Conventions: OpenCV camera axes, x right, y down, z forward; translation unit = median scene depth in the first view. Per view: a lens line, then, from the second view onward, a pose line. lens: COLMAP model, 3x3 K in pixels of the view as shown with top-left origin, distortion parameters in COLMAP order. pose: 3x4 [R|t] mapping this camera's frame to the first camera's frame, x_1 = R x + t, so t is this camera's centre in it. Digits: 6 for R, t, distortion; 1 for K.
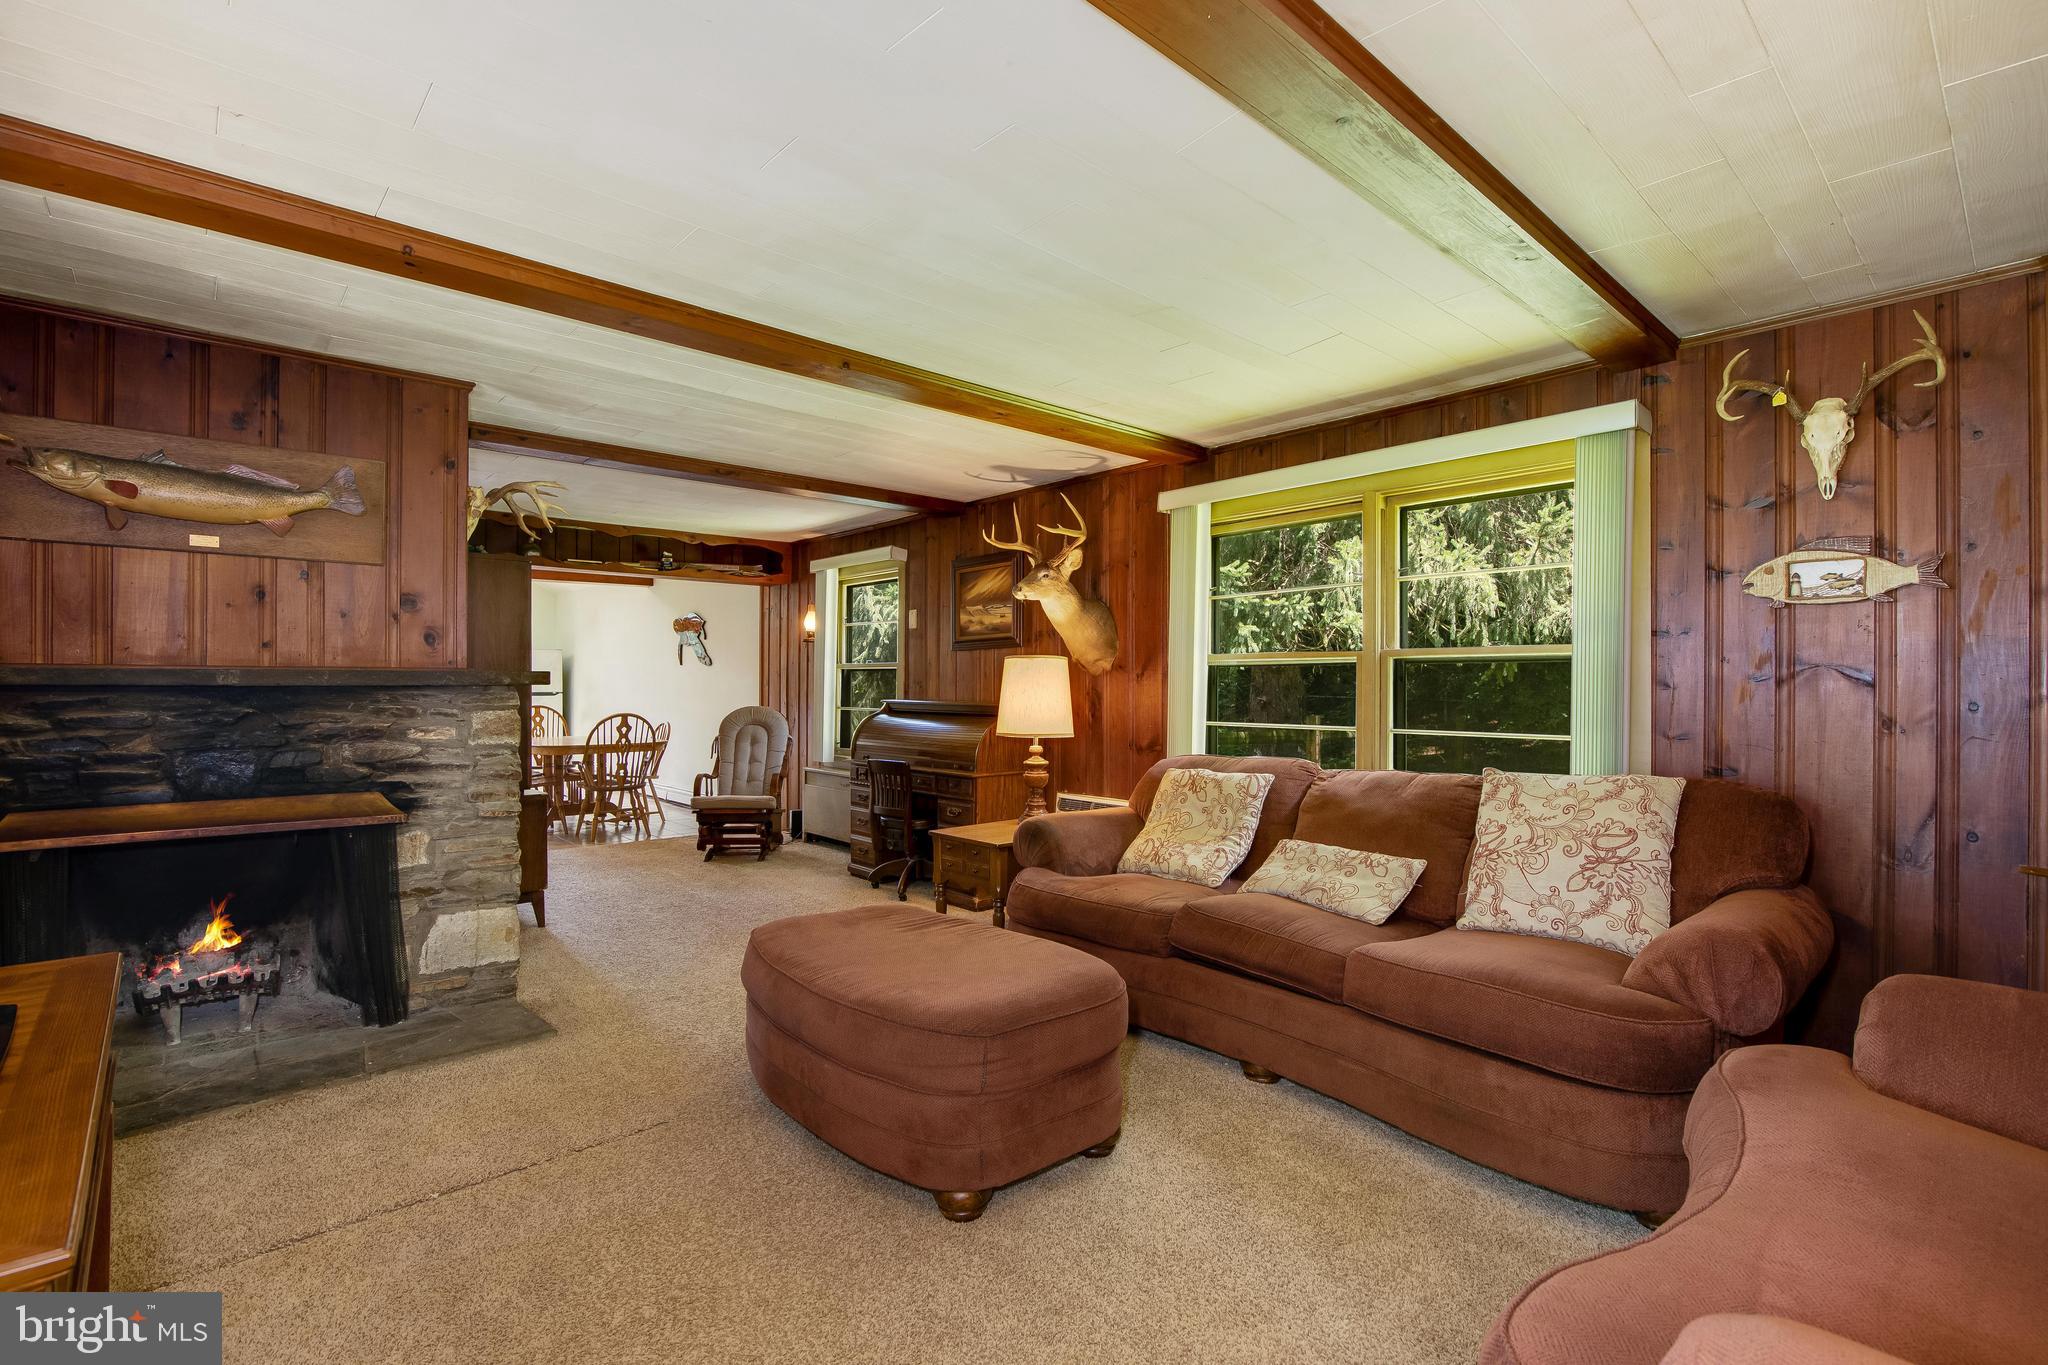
lens RADIAL K [[934.8, 0, 1027.1], [0, 934.8, 683.2], [0, 0, 1]] dist [-0.018322, 0.000195]
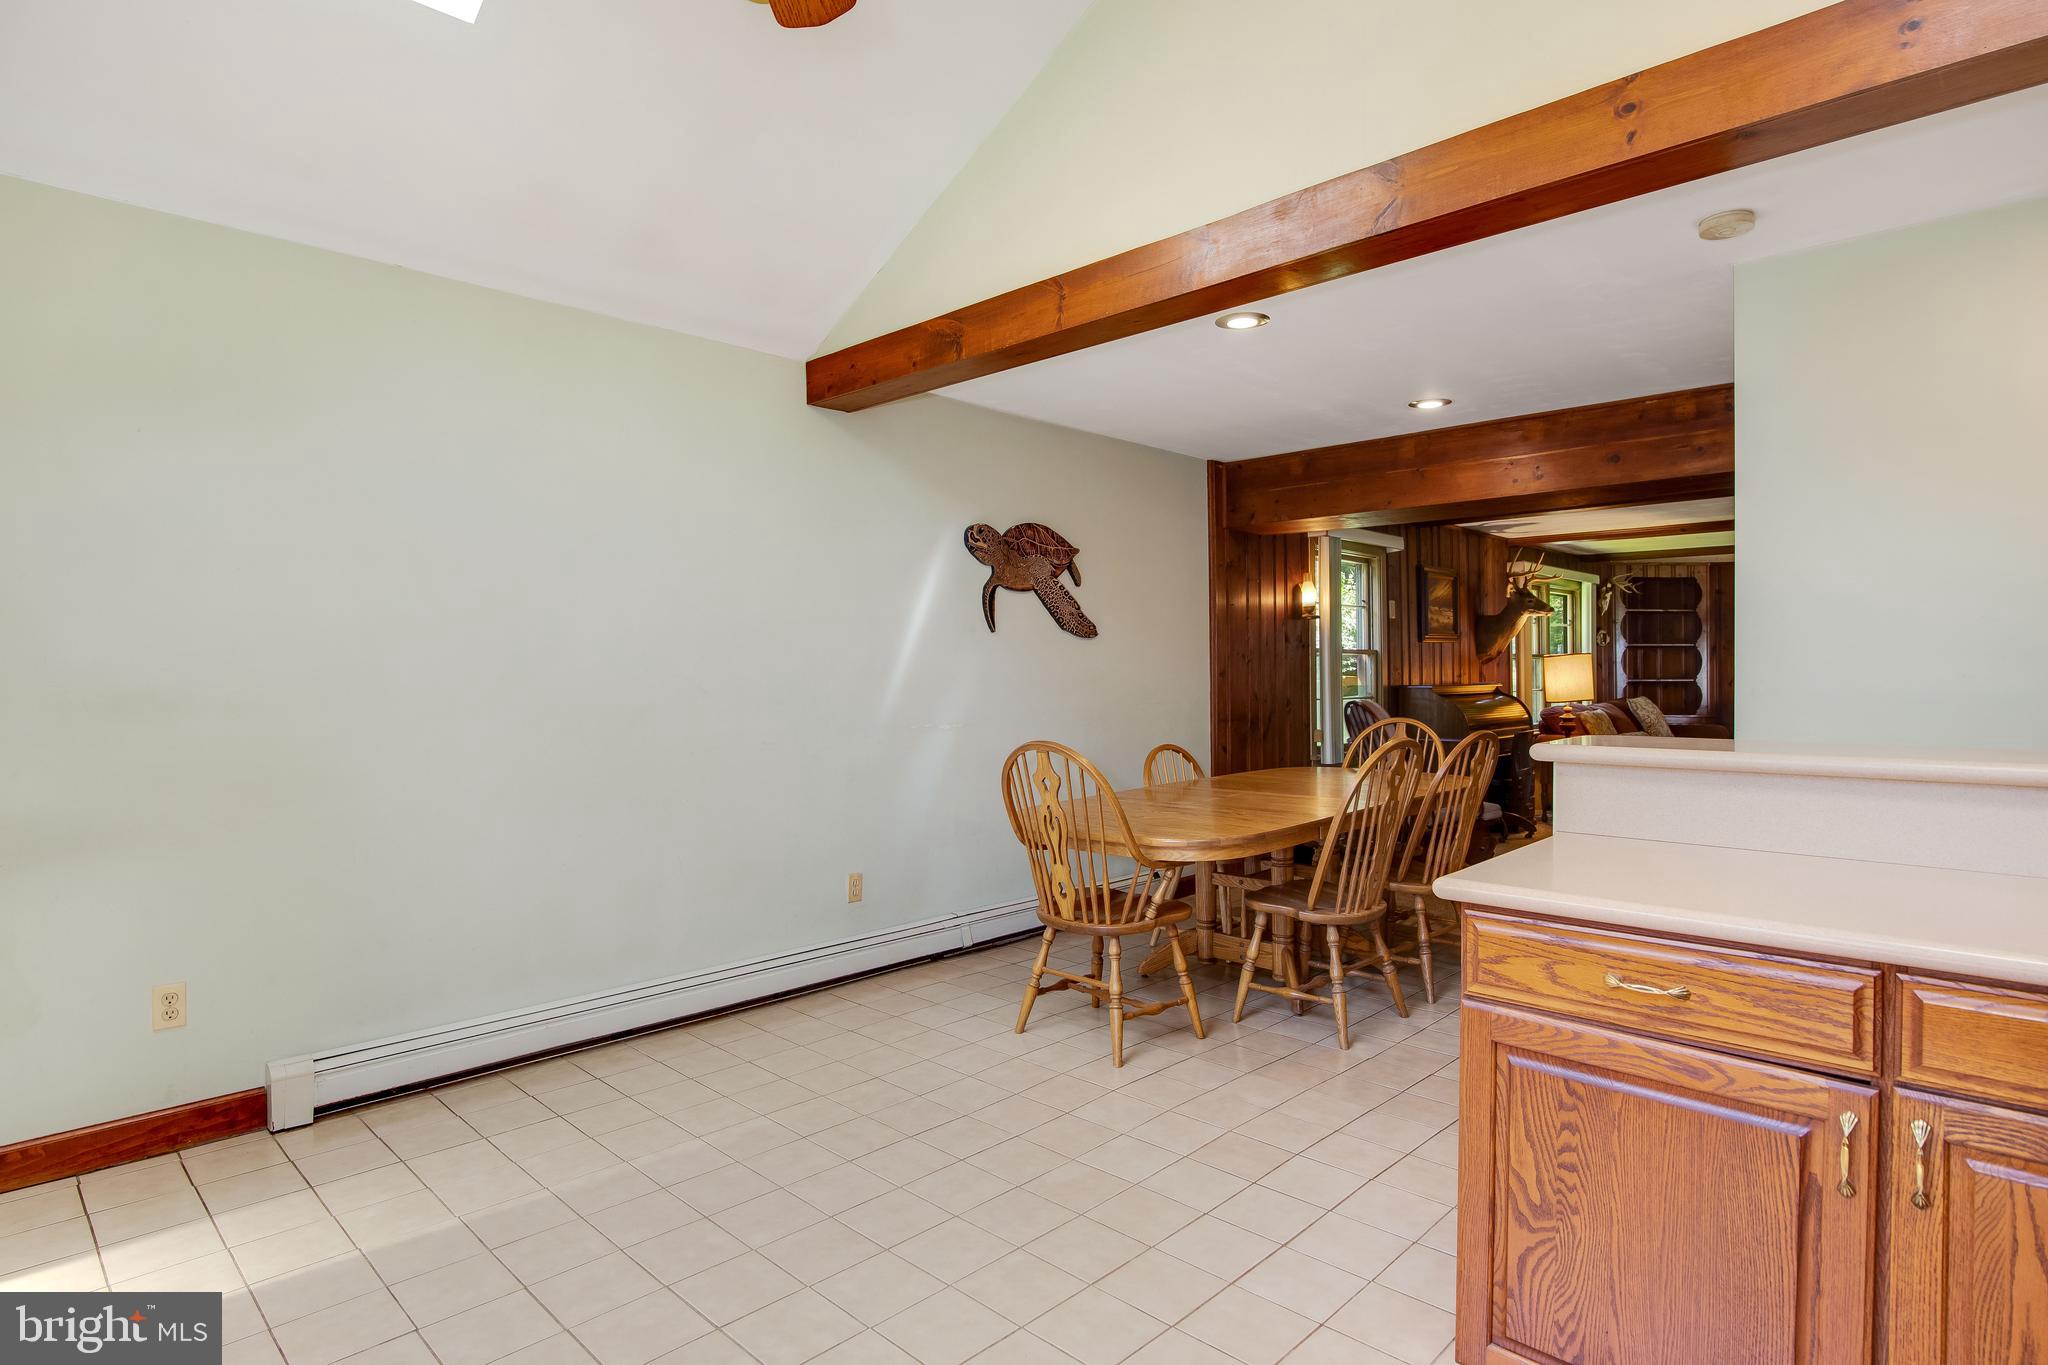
lens RADIAL K [[1088.4, 0, 1024.1], [0, 1088.4, 679.7], [0, 0, 1]] dist [-0.005651, -0.001066]
pose [[-0.072938, -0.006915, 0.997312, -2.560806], [0.004258, 0.999965, 0.007245, 0.000035], [-0.997327, 0.004775, -0.072906, 2.893420]]
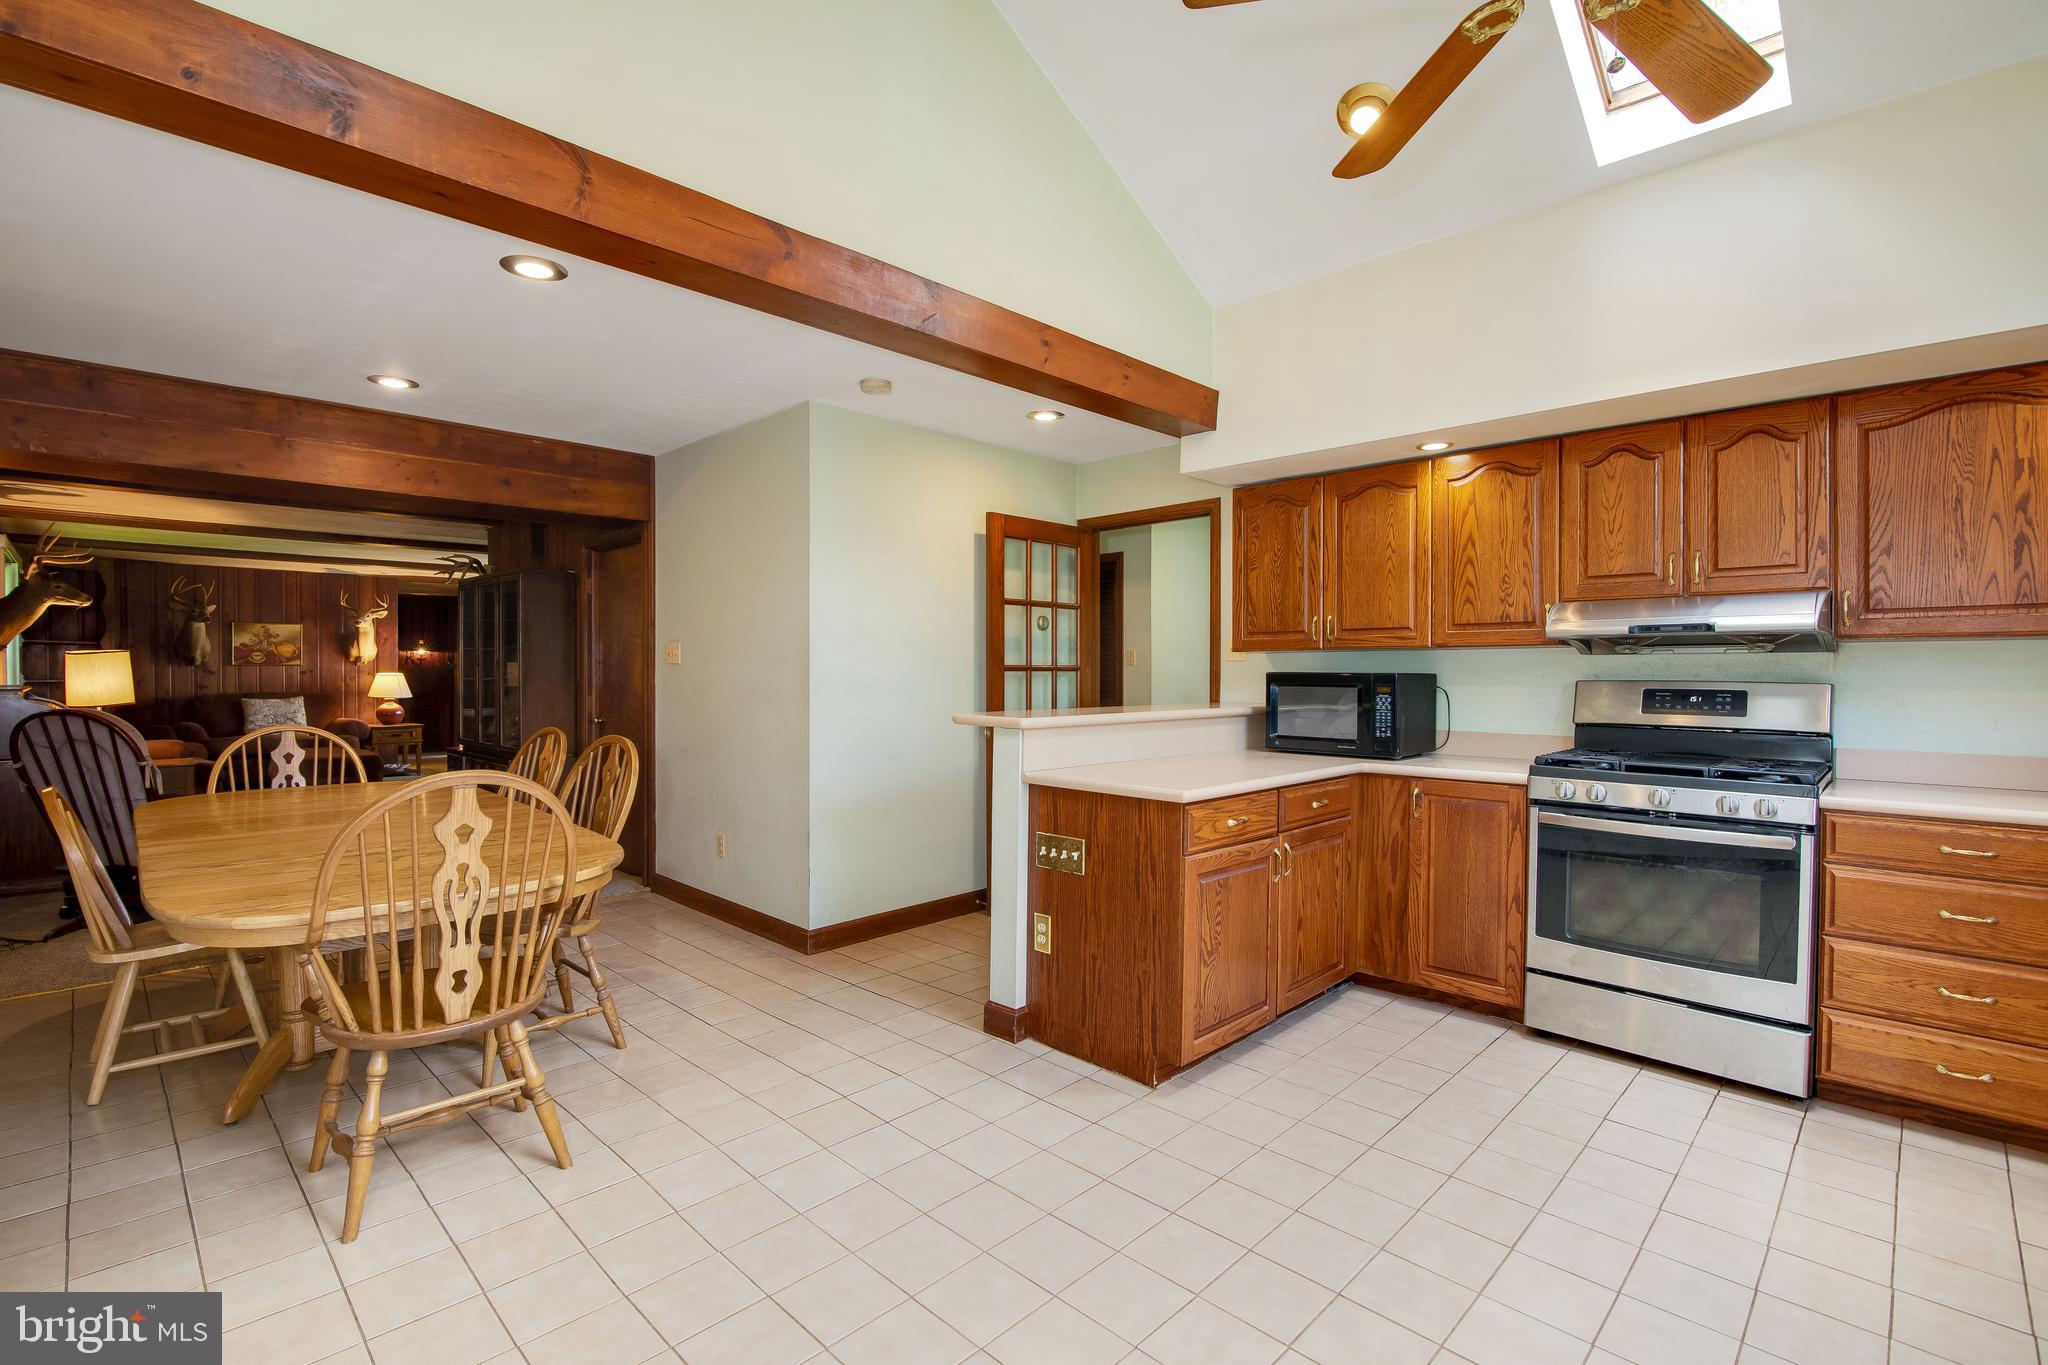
lens RADIAL K [[934.8, 0, 1022.1], [0, 934.8, 680.8], [0, 0, 1]] dist [-0.018322, 0.000195]
pose [[-0.997536, -0.001648, -0.070134, -1.840869], [-0.002497, 0.999925, 0.012010, -0.001560], [0.070109, 0.012155, -0.997465, 3.442819]]
